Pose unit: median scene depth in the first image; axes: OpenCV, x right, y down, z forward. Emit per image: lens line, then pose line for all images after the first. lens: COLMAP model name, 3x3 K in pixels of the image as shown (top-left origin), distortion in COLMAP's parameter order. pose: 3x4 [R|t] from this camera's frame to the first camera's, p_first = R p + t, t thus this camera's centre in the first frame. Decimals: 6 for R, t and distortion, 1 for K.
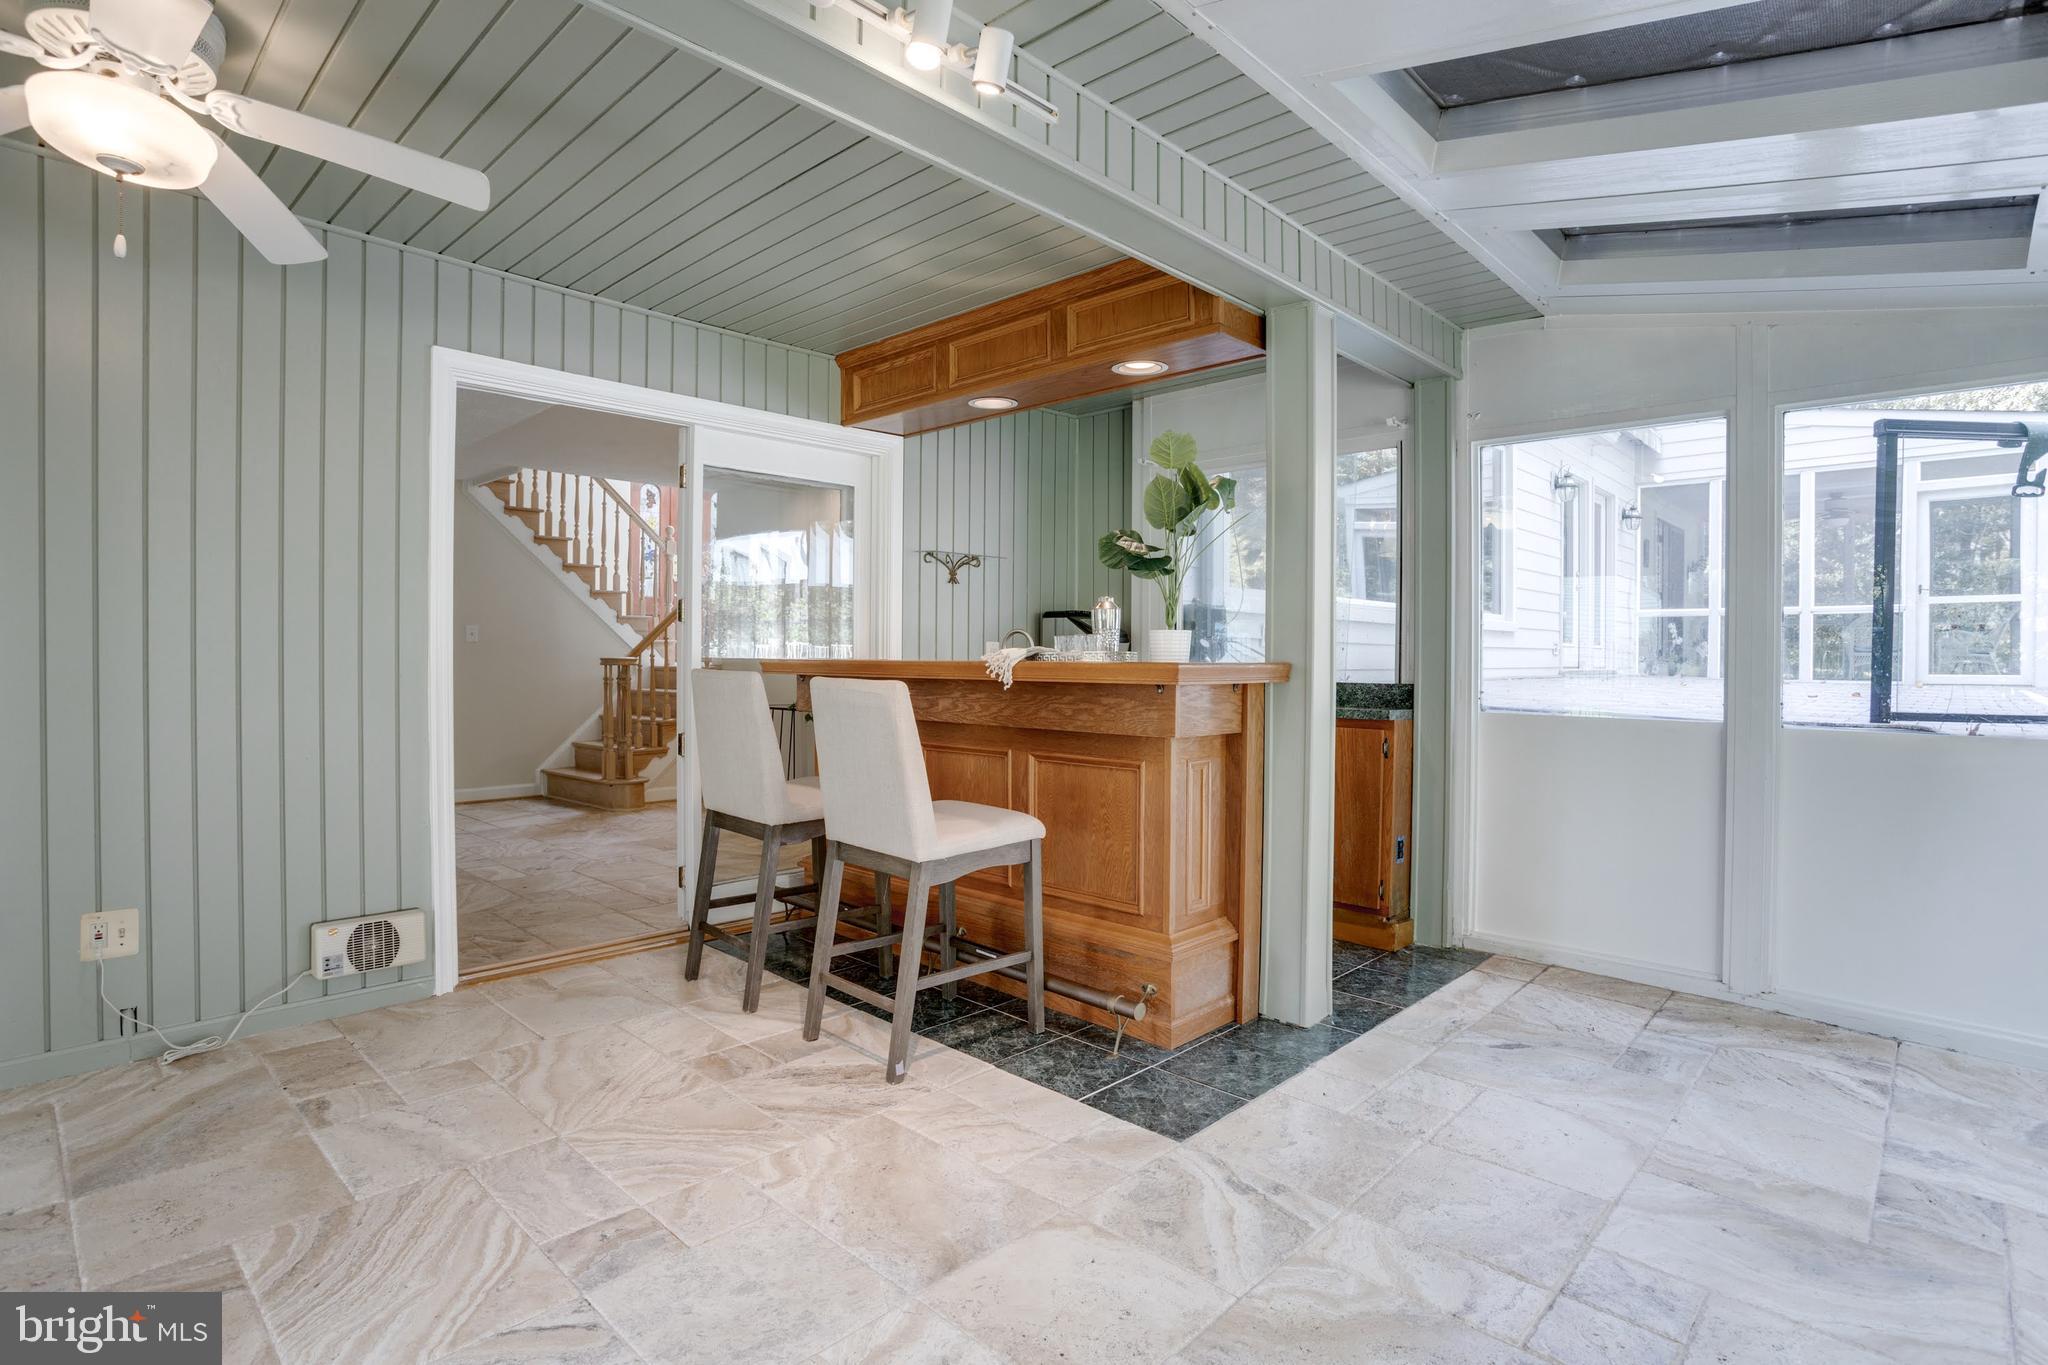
lens RADIAL K [[1034.0, 0, 1019.7], [0, 1034.0, 657.6], [0, 0, 1]] dist [-0.064770, 0.025985]
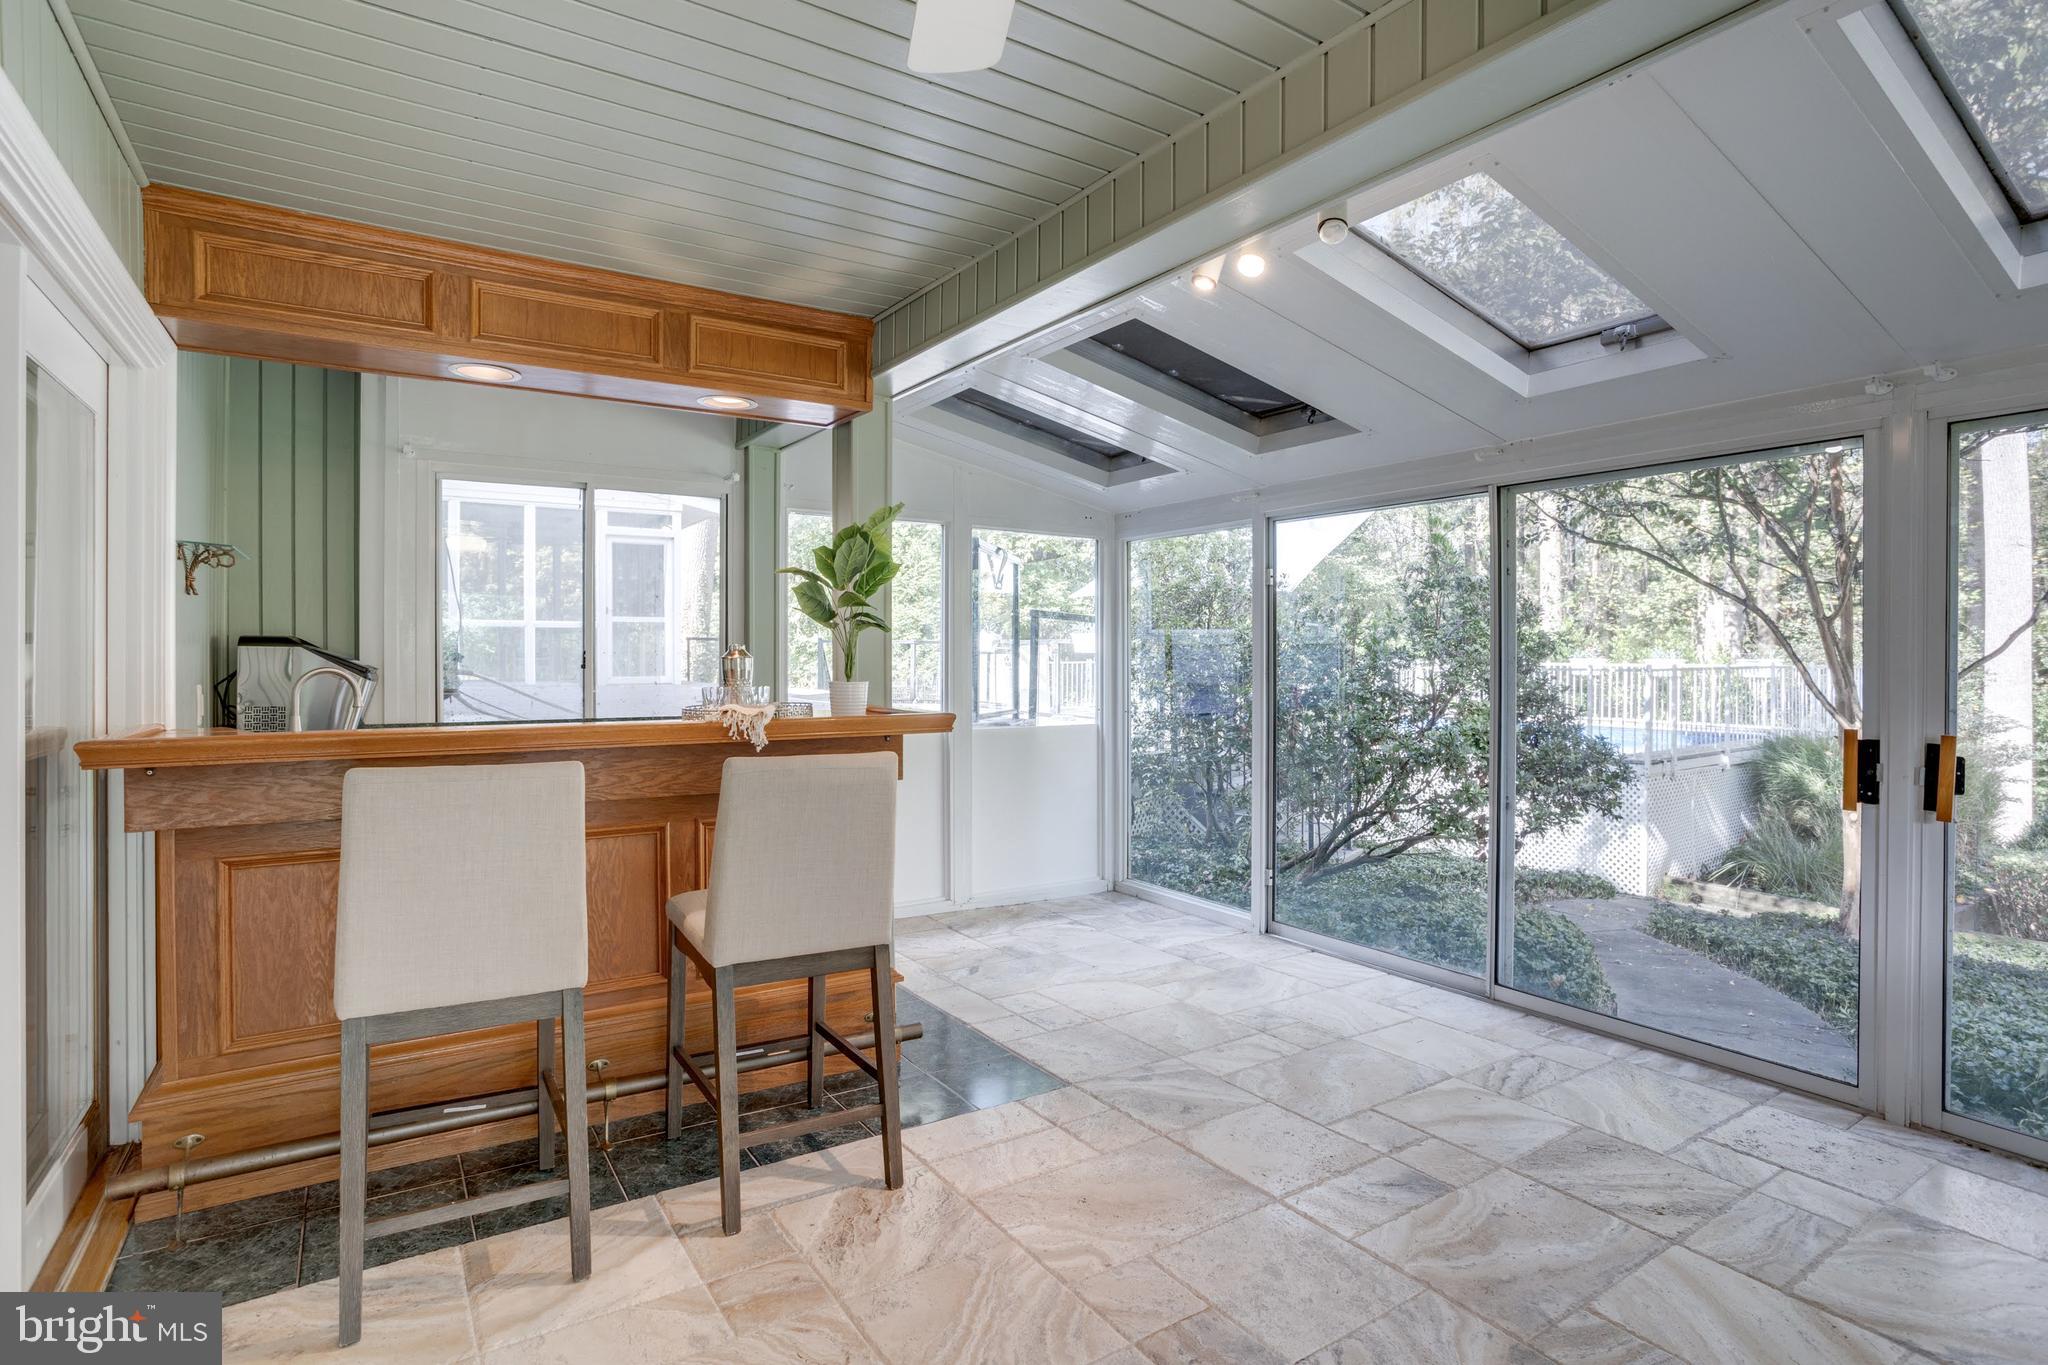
lens RADIAL K [[1038.5, 0, 1048.7], [0, 1038.5, 667.0], [0, 0, 1]] dist [-0.057782, 0.028974]
pose [[0.202524, -0.017709, 0.979117, -0.973845], [0.001898, 0.999842, 0.017691, -0.066083], [-0.979276, -0.001724, 0.202525, 0.671173]]
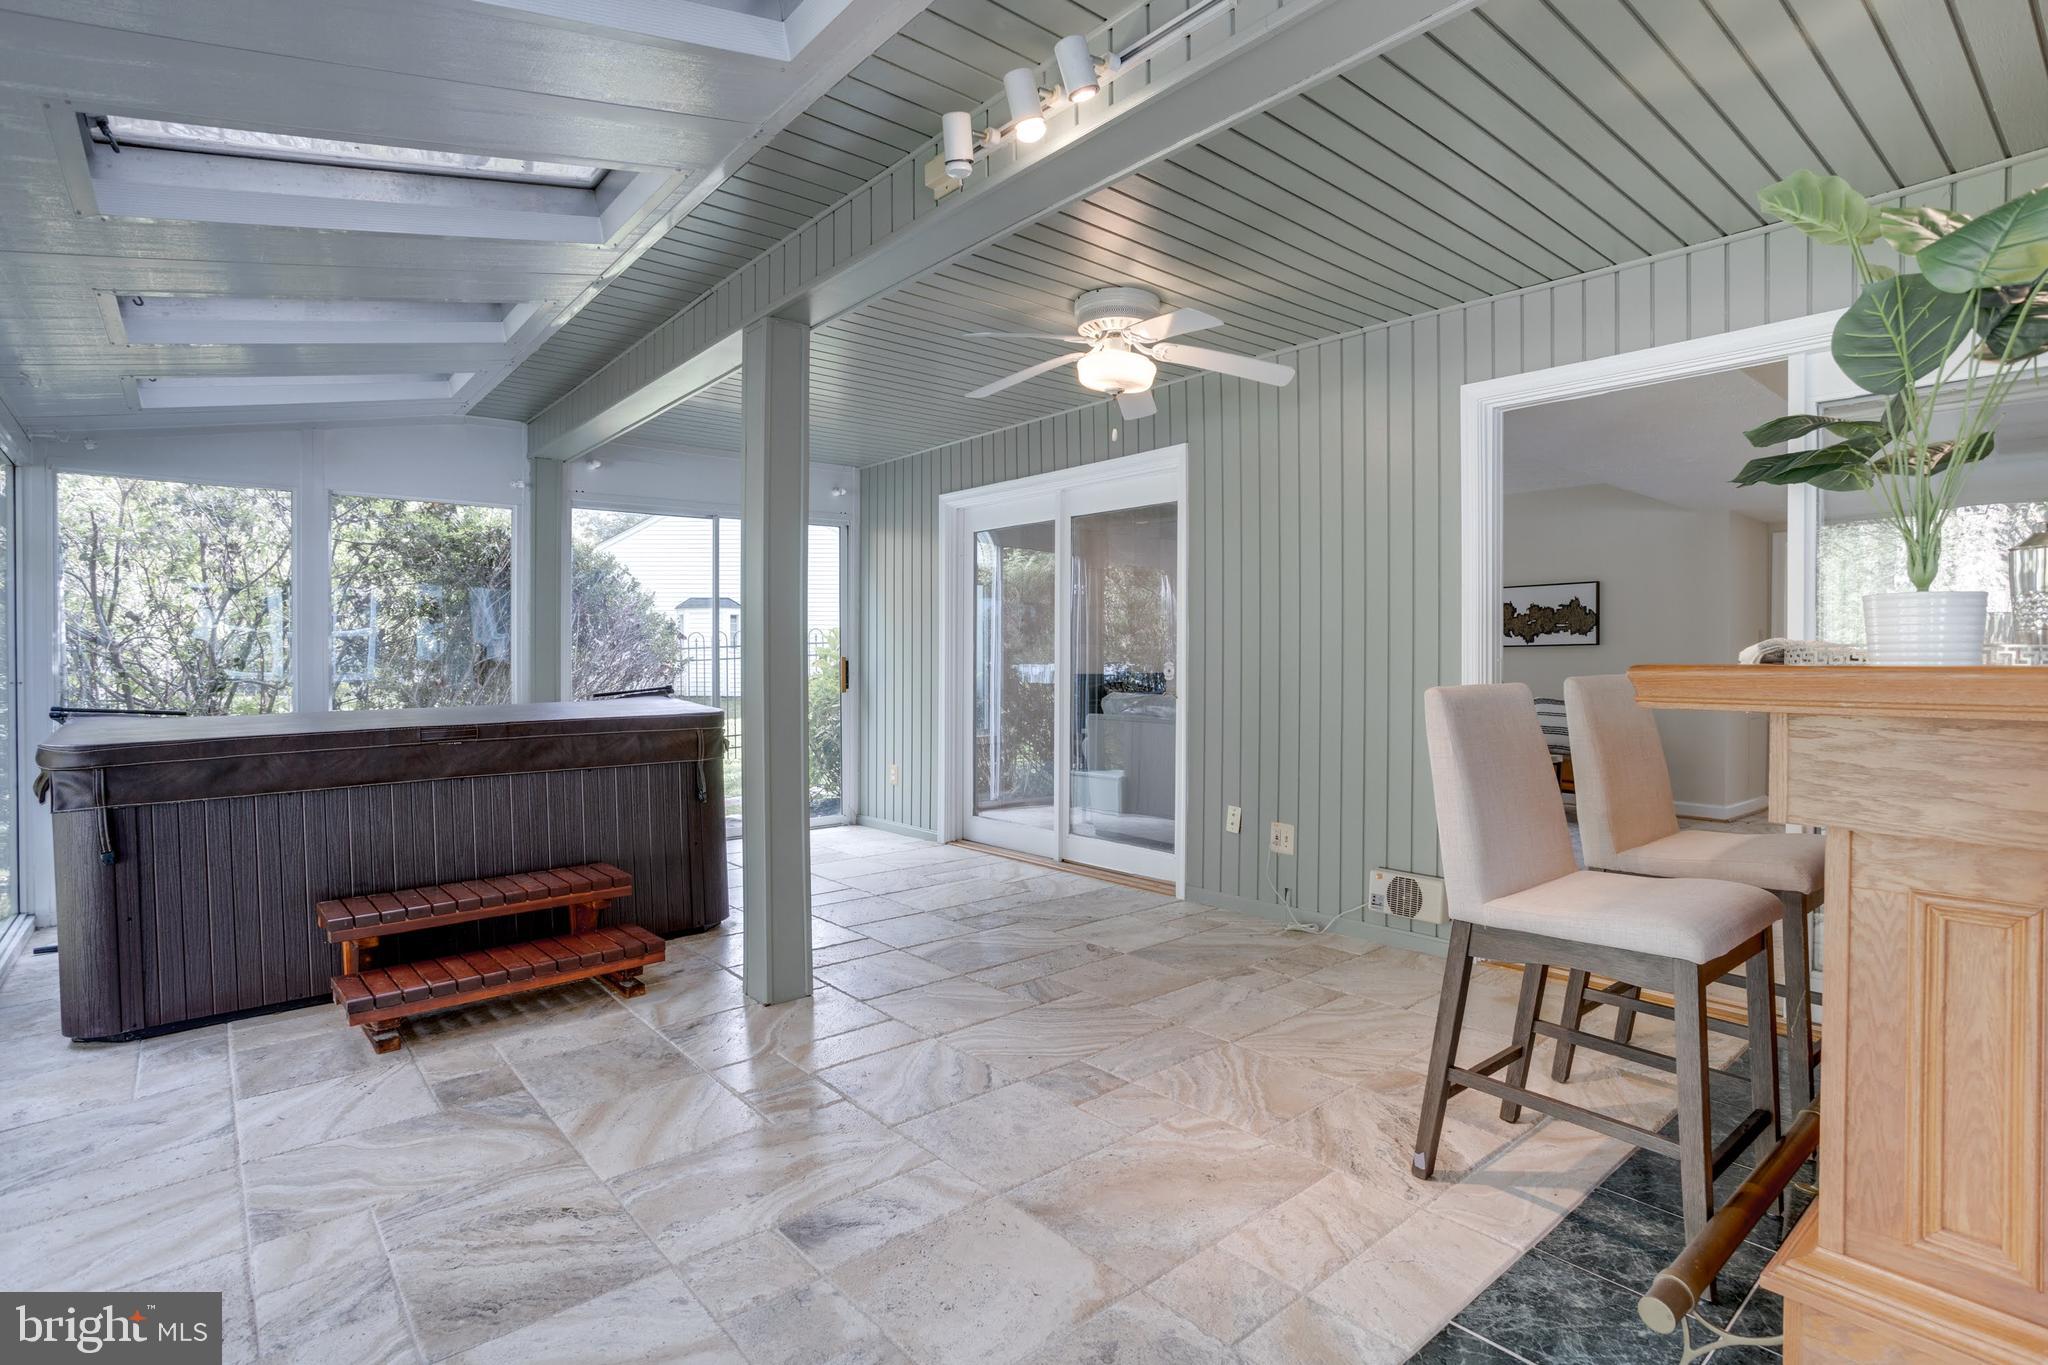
lens RADIAL K [[1011.0, 0, 1028.4], [0, 1011.0, 659.7], [0, 0, 1]] dist [-0.059436, 0.028485]
pose [[-0.101141, -0.004053, -0.994864, 0.692407], [-0.003744, 0.999986, -0.003693, 0.004937], [0.994865, 0.003351, -0.101155, 0.754285]]
